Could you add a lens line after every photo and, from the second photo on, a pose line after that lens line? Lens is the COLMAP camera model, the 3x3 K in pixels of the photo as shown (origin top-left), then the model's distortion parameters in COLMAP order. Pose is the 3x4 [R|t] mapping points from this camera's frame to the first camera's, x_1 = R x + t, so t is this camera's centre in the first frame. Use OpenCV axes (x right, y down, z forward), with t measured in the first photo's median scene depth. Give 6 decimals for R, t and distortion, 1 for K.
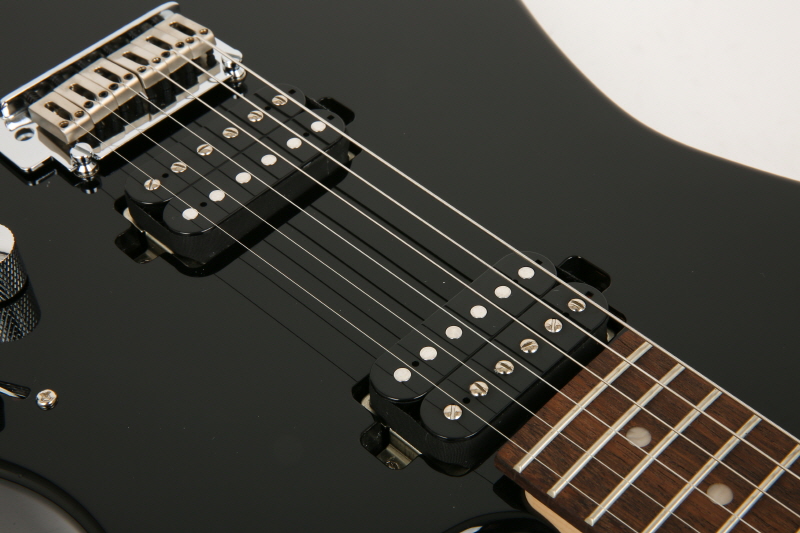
lens RADIAL K [[1095.3, 0, 330.5], [0, 1095.3, 266.7], [0, 0, 1]] dist [-0.007295, 0.028920]
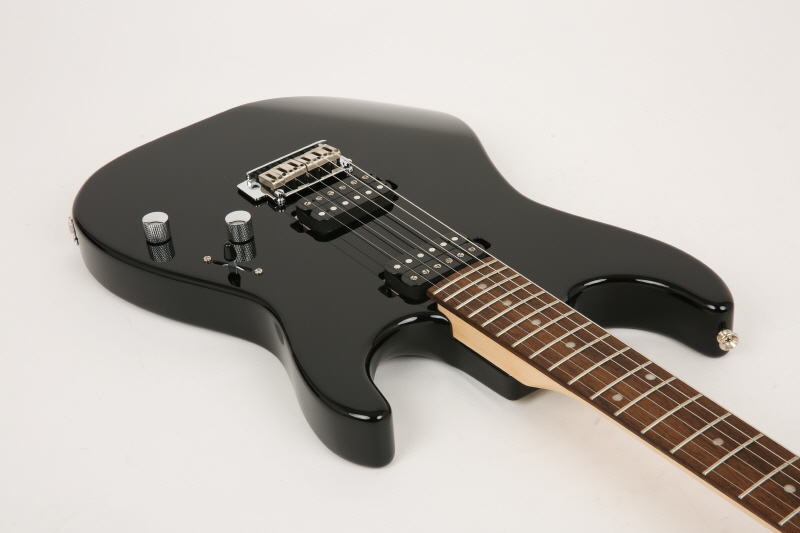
lens RADIAL K [[1134.2, 0, 400.0], [0, 1134.2, 266.5], [0, 0, 1]] dist [0.013758, 0.040802]
pose [[0.994270, 0.049679, -0.094653, 0.264882], [-0.070527, 0.970251, -0.231599, 0.586098], [0.080331, 0.236948, 0.968195, -1.280929]]
